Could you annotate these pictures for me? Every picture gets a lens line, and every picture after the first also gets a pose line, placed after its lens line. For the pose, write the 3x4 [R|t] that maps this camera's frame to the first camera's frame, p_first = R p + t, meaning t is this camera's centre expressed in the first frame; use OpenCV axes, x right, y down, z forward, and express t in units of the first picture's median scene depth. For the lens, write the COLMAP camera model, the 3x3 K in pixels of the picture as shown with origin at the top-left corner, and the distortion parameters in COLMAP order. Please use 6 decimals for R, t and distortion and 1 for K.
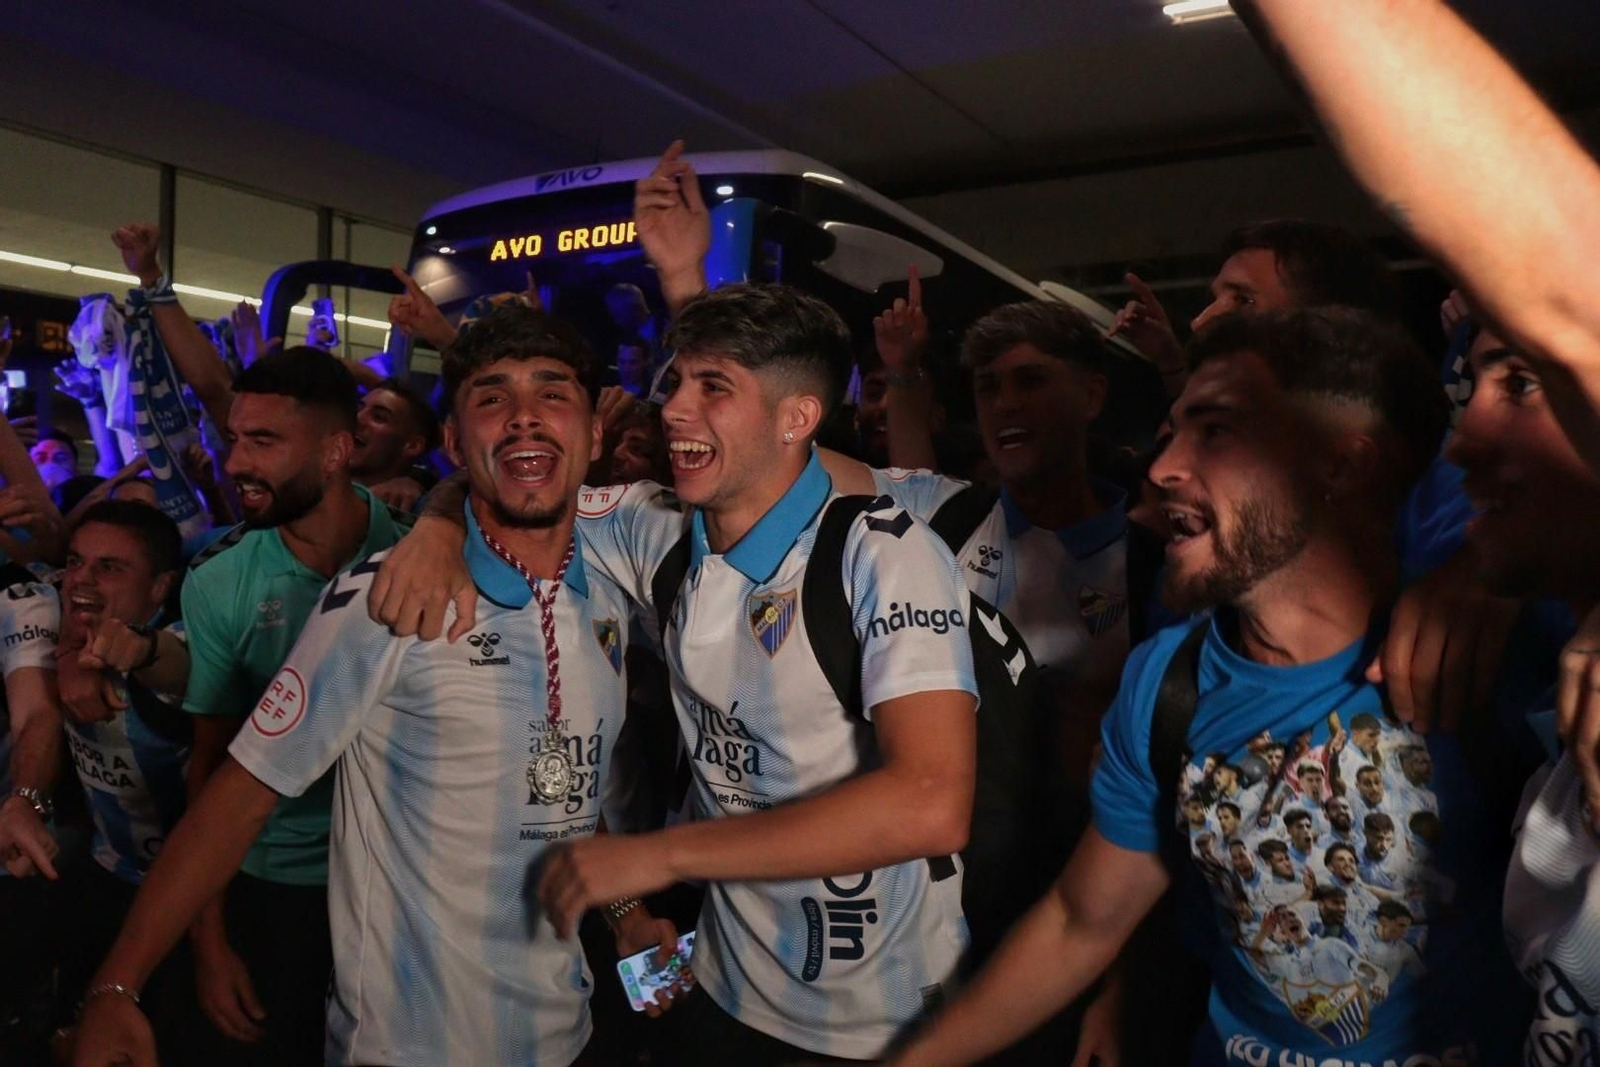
lens RADIAL K [[1312.7, 0, 792.2], [0, 1312.7, 529.0], [0, 0, 1]] dist [-0.120134, 0.075855]
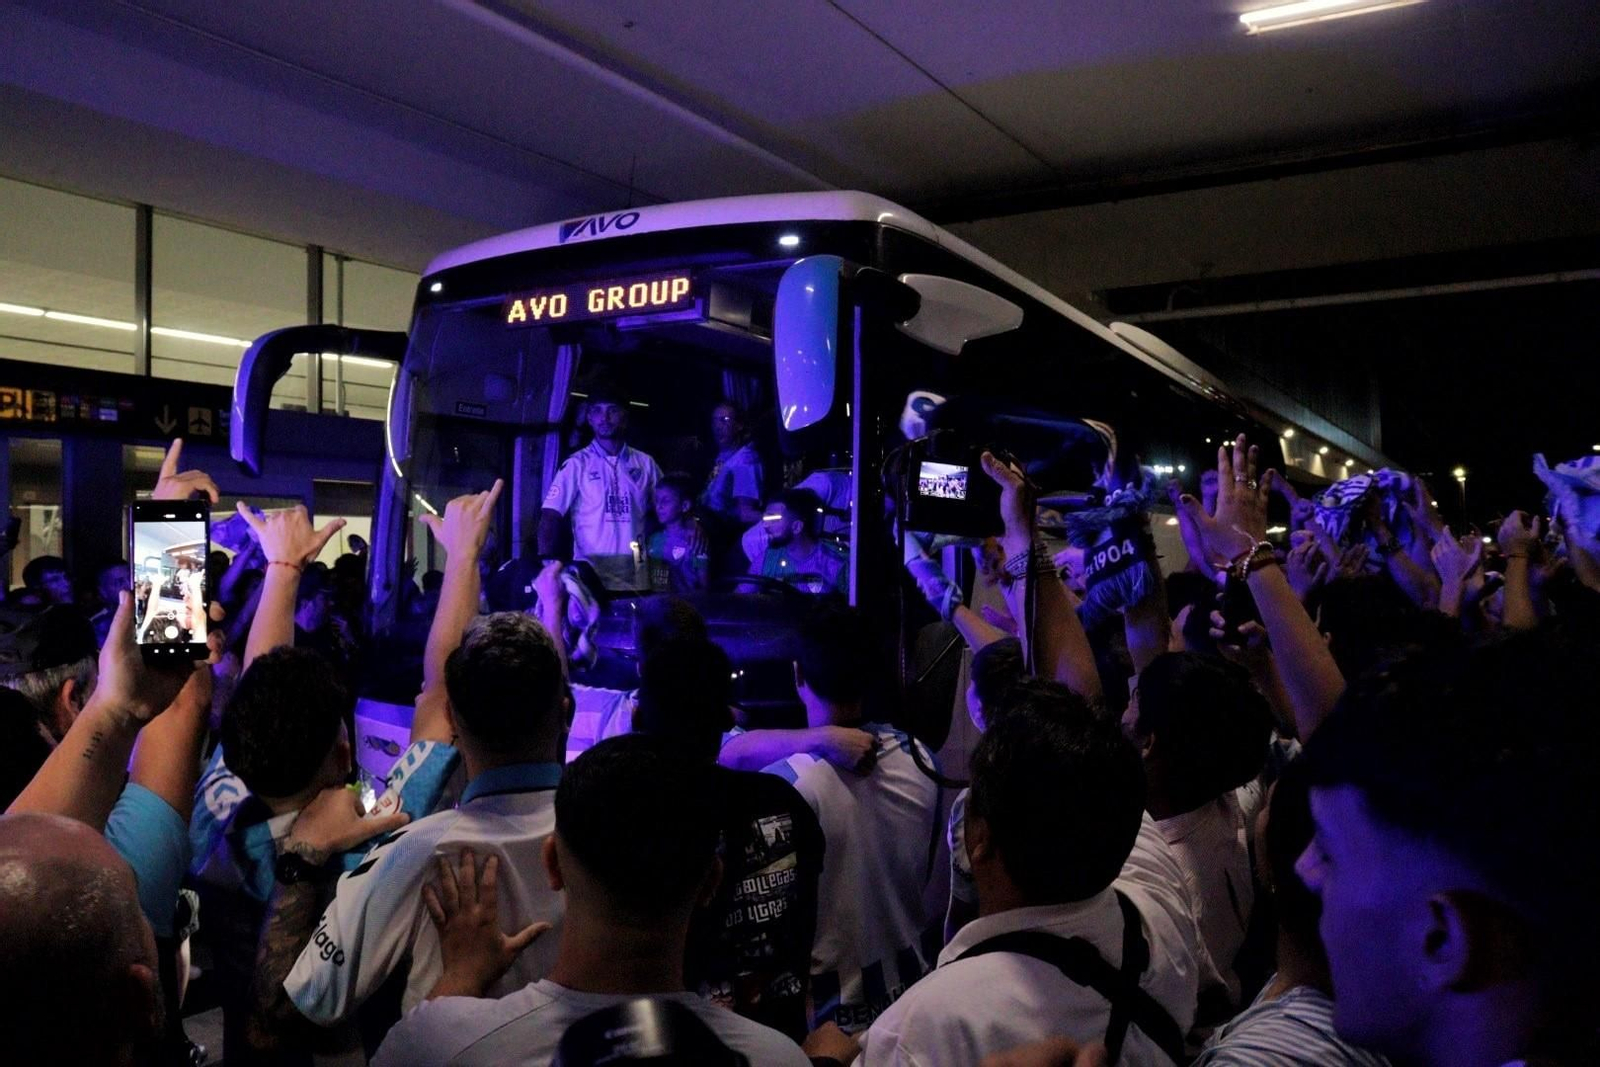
lens RADIAL K [[1312.7, 0, 787.7], [0, 1312.7, 527.6], [0, 0, 1]] dist [-0.120134, 0.075855]
pose [[0.999857, -0.016896, -0.000925, -0.050562], [0.016883, 0.999788, -0.011790, -0.060497], [0.001124, 0.011772, 0.999930, 0.151032]]
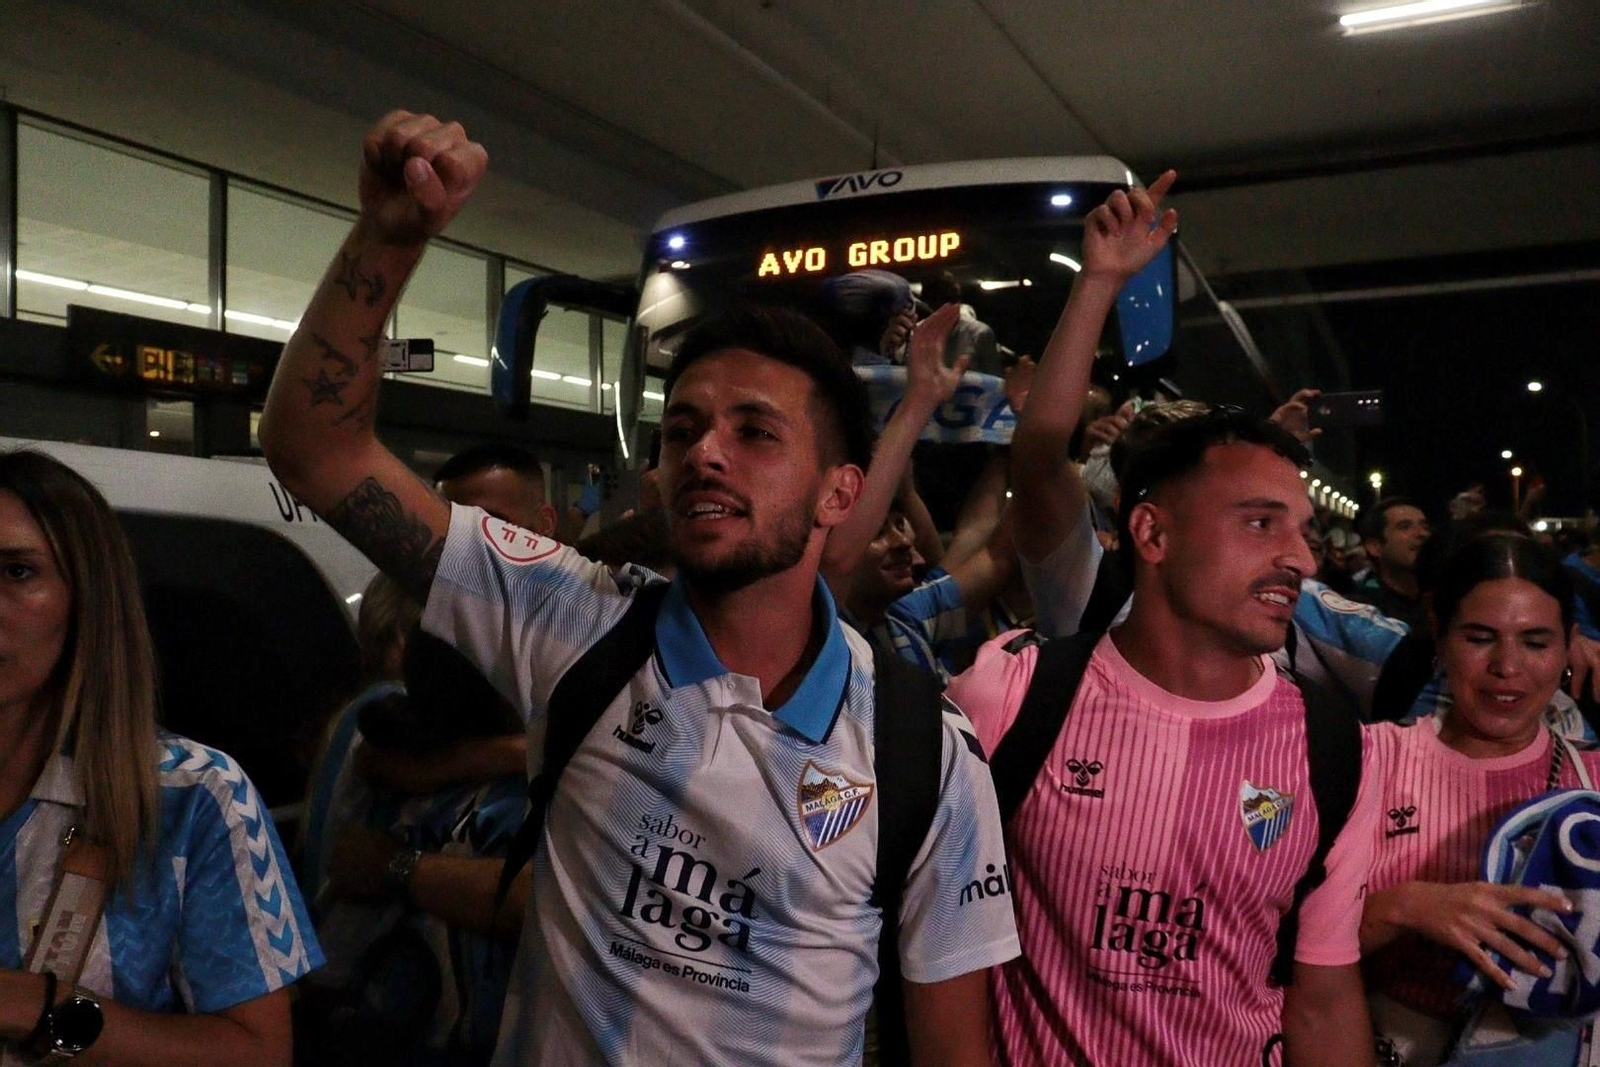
lens RADIAL K [[1312.7, 0, 801.1], [0, 1312.7, 536.4], [0, 0, 1]] dist [-0.120134, 0.075855]
pose [[0.997512, -0.013777, 0.069131, -0.269384], [0.014580, 0.999832, -0.011137, -0.021591], [-0.068966, 0.012117, 0.997545, 0.123328]]
